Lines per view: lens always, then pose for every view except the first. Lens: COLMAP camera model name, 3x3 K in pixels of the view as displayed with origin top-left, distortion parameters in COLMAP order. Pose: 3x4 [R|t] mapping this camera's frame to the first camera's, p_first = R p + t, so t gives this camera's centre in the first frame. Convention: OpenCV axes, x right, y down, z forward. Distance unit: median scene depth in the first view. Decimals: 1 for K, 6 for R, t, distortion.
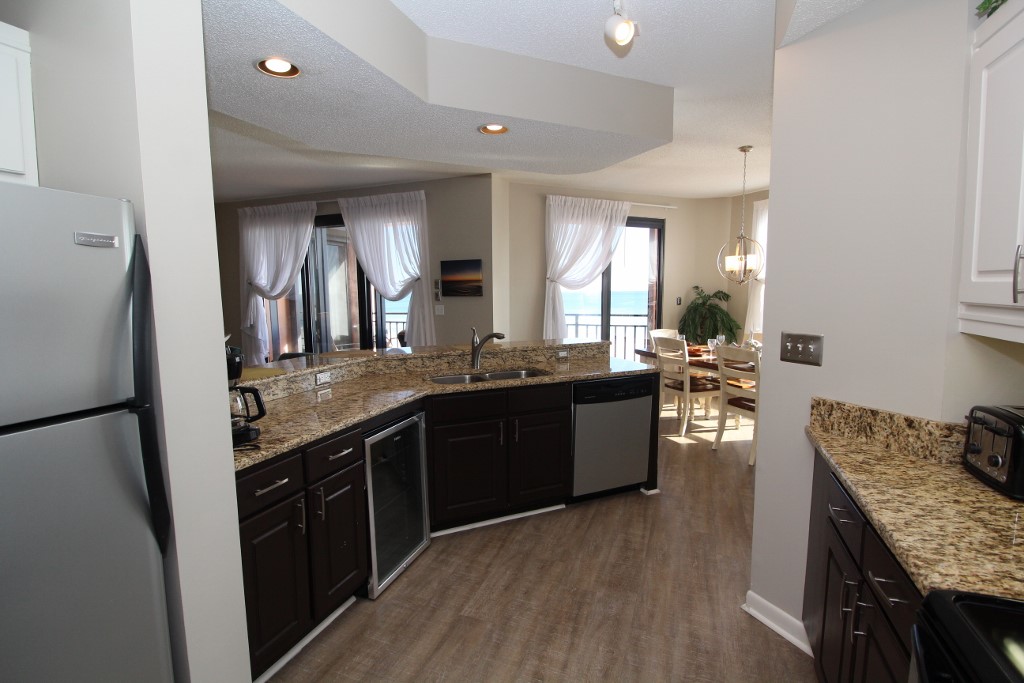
lens RADIAL K [[471.0, 0, 510.2], [0, 471.0, 344.2], [0, 0, 1]] dist [-0.015309, -0.005044]
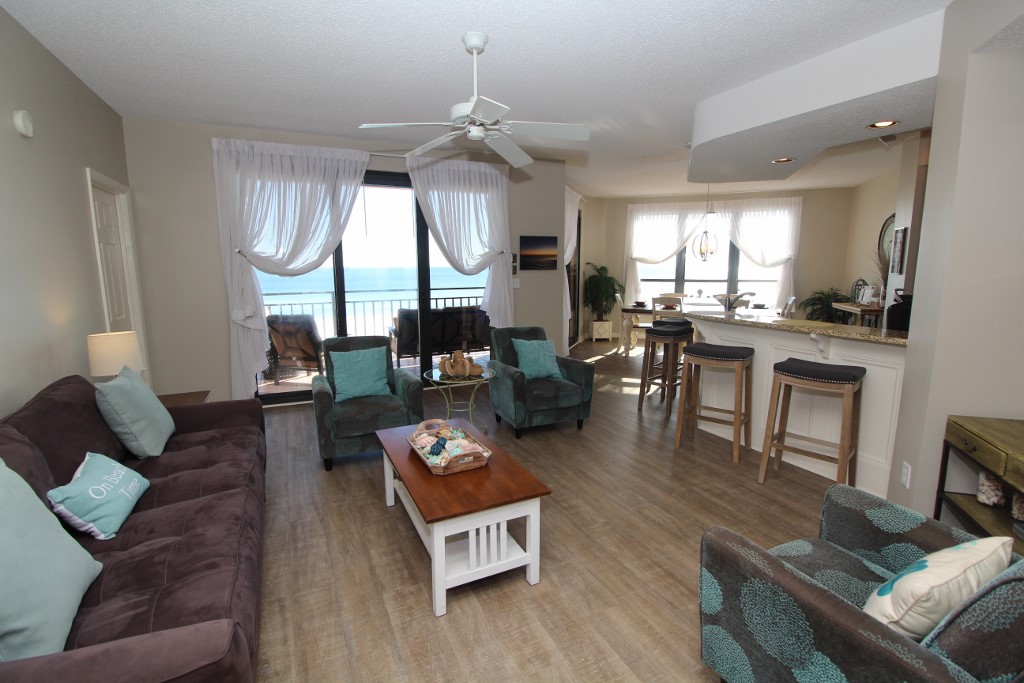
lens RADIAL K [[471.0, 0, 512.8], [0, 471.0, 339.8], [0, 0, 1]] dist [-0.015309, -0.005044]
pose [[0.714007, -0.102919, 0.692533, -0.532010], [0.074502, 0.994689, 0.071010, -0.014401], [-0.696163, 0.000893, 0.717883, 0.161791]]
